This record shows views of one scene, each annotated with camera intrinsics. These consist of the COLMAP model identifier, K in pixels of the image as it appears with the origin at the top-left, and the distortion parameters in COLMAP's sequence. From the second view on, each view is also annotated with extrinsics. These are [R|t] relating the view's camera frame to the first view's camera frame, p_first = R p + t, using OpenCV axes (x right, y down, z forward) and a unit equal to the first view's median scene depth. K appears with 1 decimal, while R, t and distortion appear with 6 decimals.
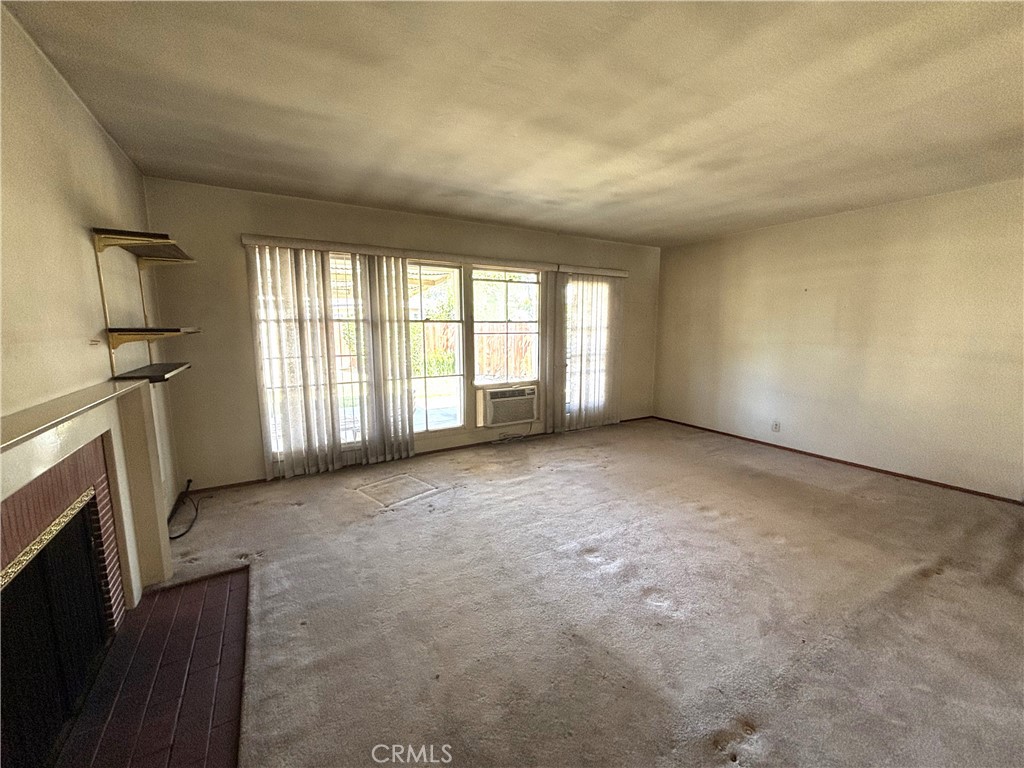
lens RADIAL K [[409.2, 0, 511.1], [0, 409.2, 382.9], [0, 0, 1]] dist [0.002789, -0.000128]
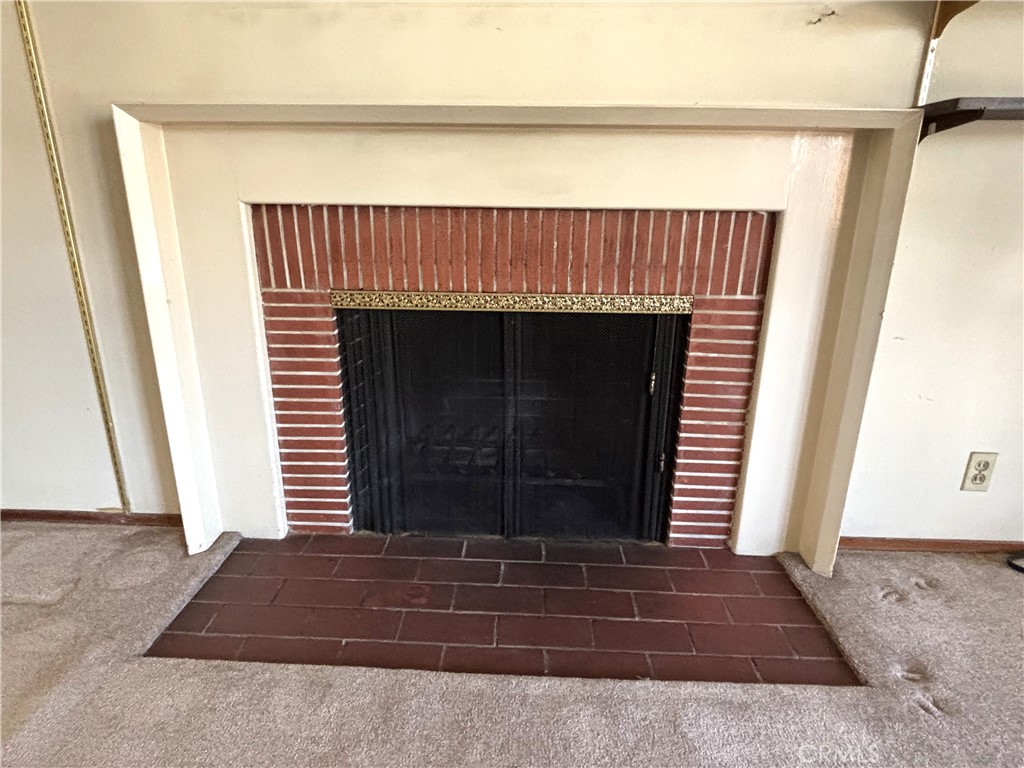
lens RADIAL K [[606.4, 0, 512.9], [0, 606.4, 386.4], [0, 0, 1]] dist [-0.001164, -0.003793]
pose [[-0.546285, 0.256875, -0.797238, -0.071333], [-0.125940, 0.915802, 0.381374, 0.029366], [0.828077, 0.308742, -0.467938, 0.492375]]
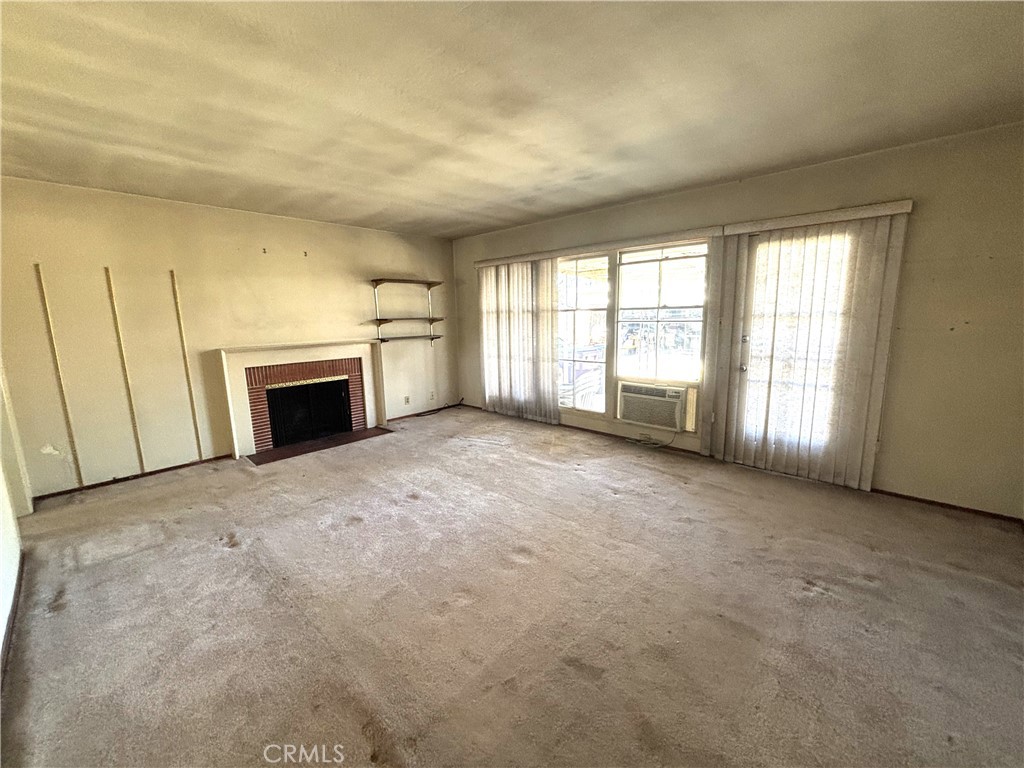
lens RADIAL K [[409.2, 0, 511.1], [0, 409.2, 382.9], [0, 0, 1]] dist [0.002789, -0.000128]
pose [[0.283115, 0.155330, -0.946424, 0.796984], [-0.113450, 0.985294, 0.127771, -0.074995], [0.952352, 0.071197, 0.296574, 0.497218]]
